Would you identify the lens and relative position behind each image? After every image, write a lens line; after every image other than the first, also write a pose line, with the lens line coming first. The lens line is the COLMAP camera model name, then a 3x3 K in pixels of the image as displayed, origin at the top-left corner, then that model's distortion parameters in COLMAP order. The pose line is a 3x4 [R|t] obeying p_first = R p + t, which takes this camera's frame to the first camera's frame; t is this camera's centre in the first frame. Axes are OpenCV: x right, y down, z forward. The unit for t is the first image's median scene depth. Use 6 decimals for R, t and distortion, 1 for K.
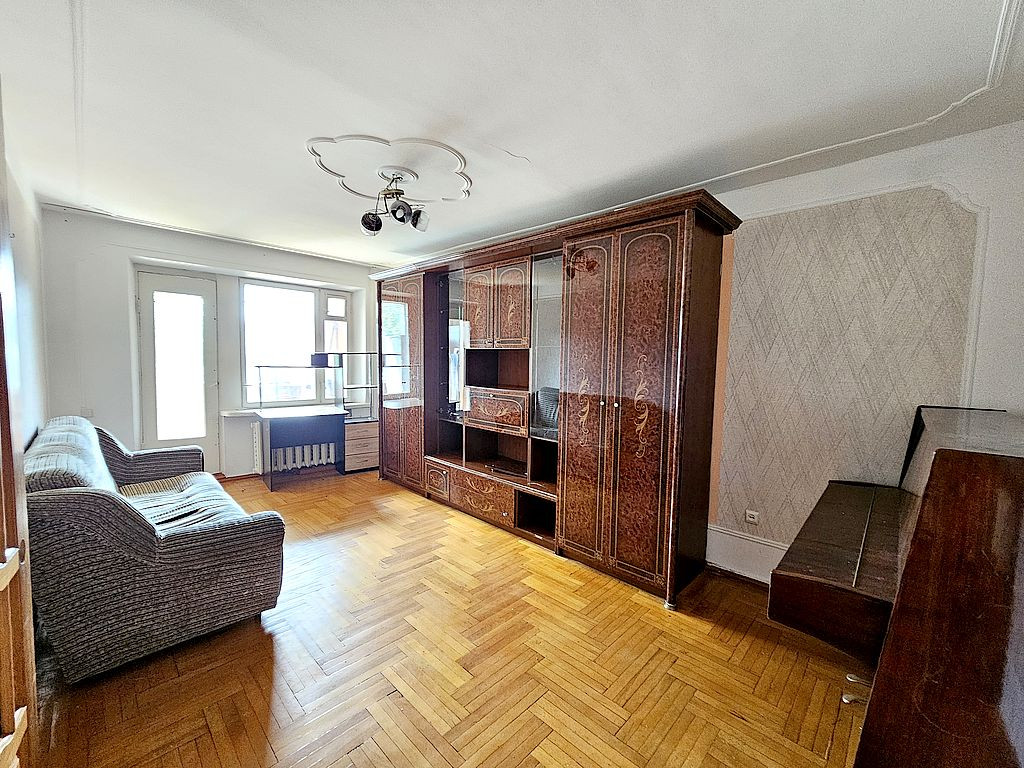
lens RADIAL K [[421.2, 0, 512.0], [0, 421.2, 384.0], [0, 0, 1]] dist [-0.000152, -0.000008]
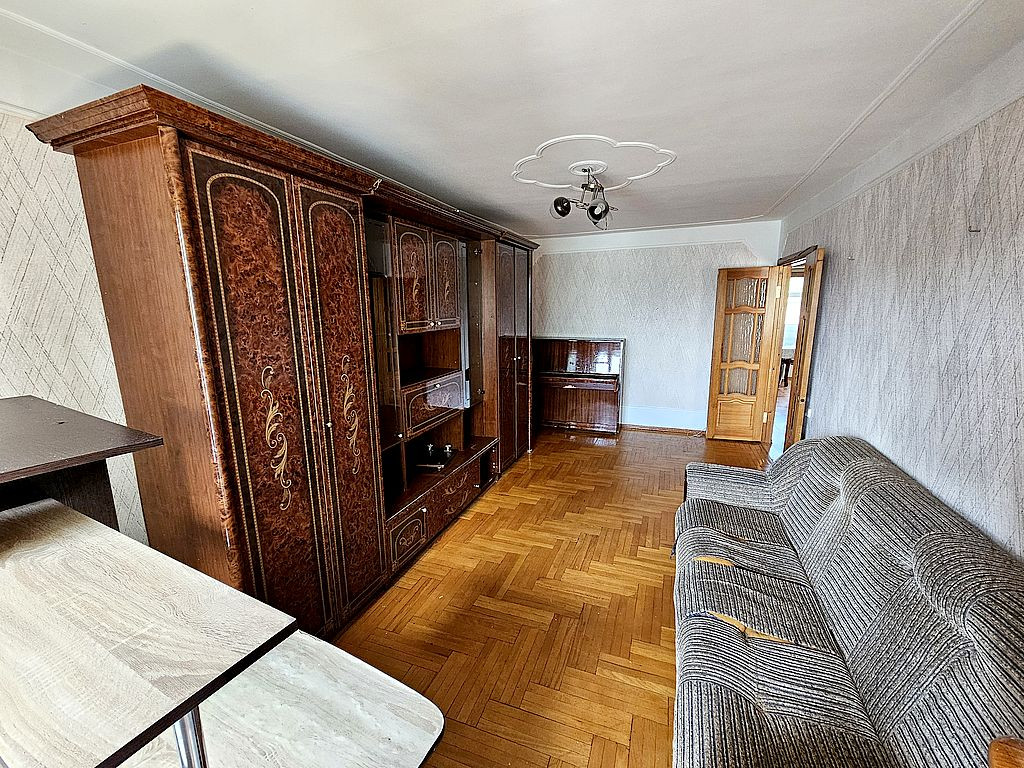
lens RADIAL K [[421.2, 0, 512.0], [0, 421.2, 384.0], [0, 0, 1]] dist [-0.000152, -0.000008]
pose [[-0.380416, -0.198508, 0.903260, -1.235791], [0.058554, 0.969563, 0.237739, -0.239616], [-0.922960, 0.143329, -0.357214, 1.620411]]
